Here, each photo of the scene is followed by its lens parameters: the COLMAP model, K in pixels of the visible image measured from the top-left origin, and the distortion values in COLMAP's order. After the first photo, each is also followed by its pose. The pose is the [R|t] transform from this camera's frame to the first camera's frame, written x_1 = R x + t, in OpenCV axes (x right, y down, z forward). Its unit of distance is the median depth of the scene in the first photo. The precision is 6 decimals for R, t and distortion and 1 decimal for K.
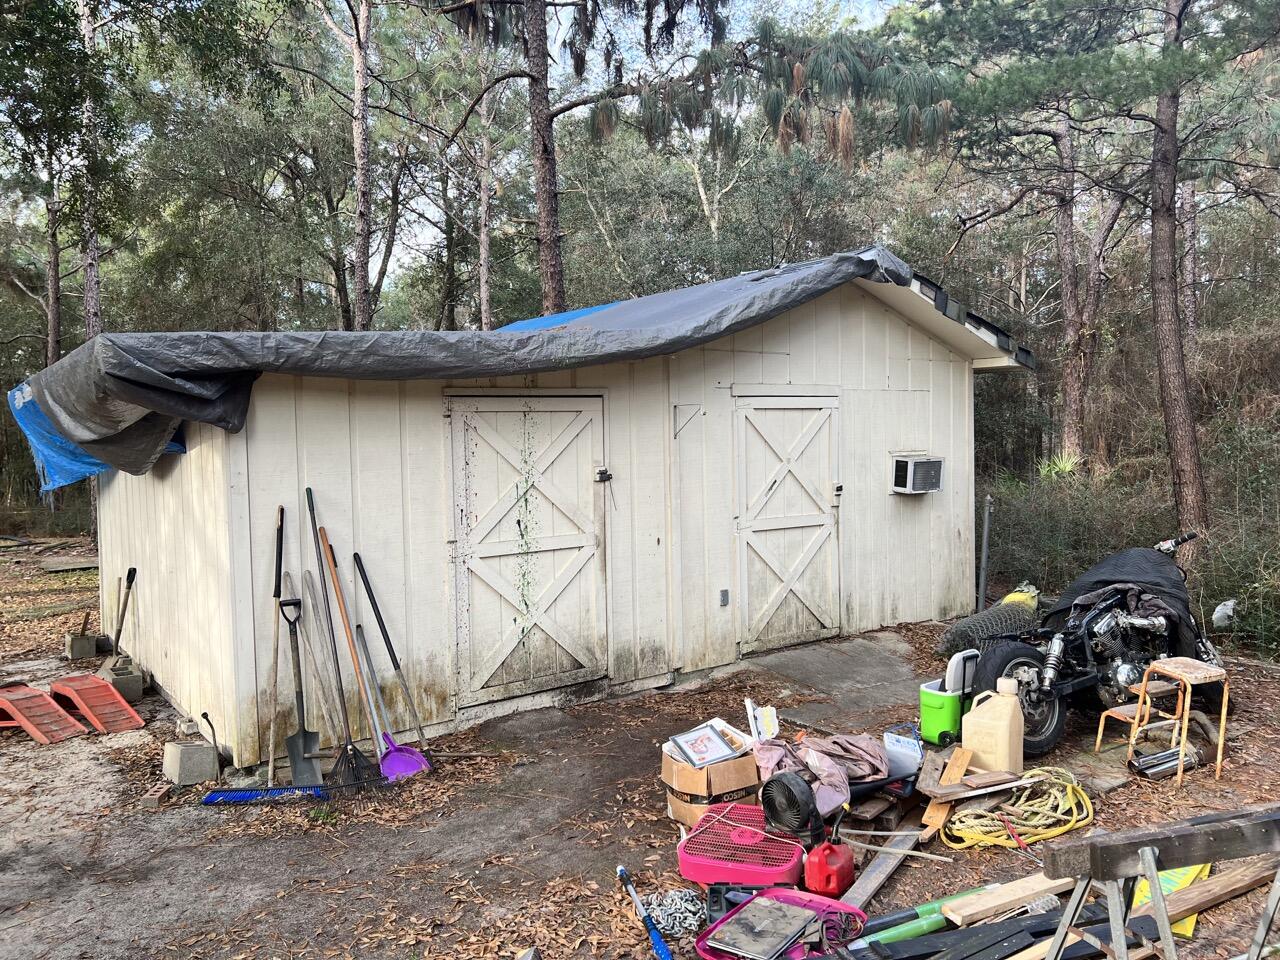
lens RADIAL K [[958.4, 0, 639.7], [0, 958.4, 480.2], [0, 0, 1]] dist [0.057353, -0.070501]
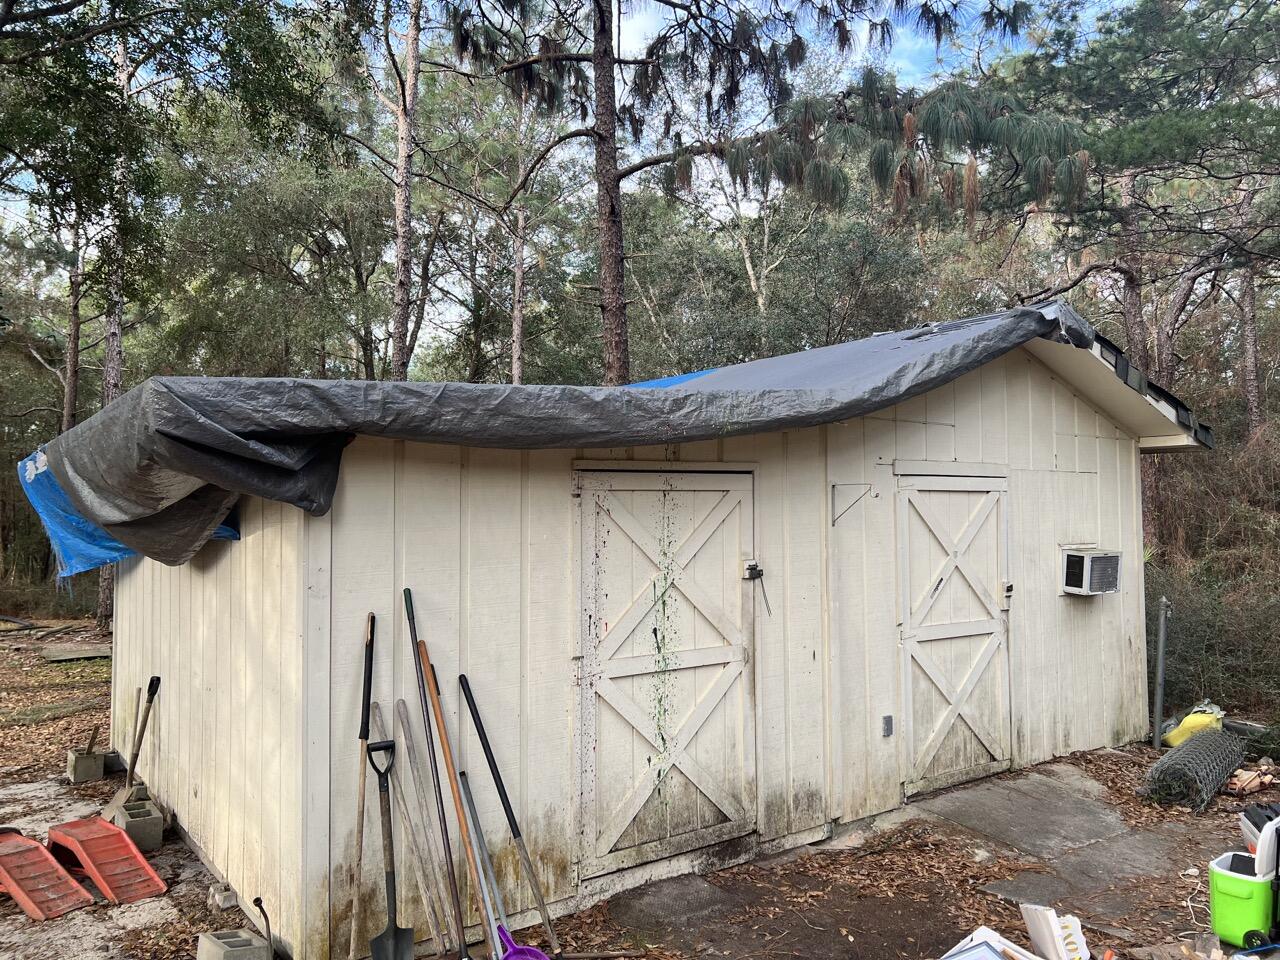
lens RADIAL K [[958.4, 0, 642.1], [0, 958.4, 484.0], [0, 0, 1]] dist [0.057353, -0.070501]
pose [[0.999926, 0.011507, -0.003991, -0.118699], [-0.011792, 0.996657, -0.080841, -0.011297], [0.003048, 0.080882, 0.996719, 0.183037]]
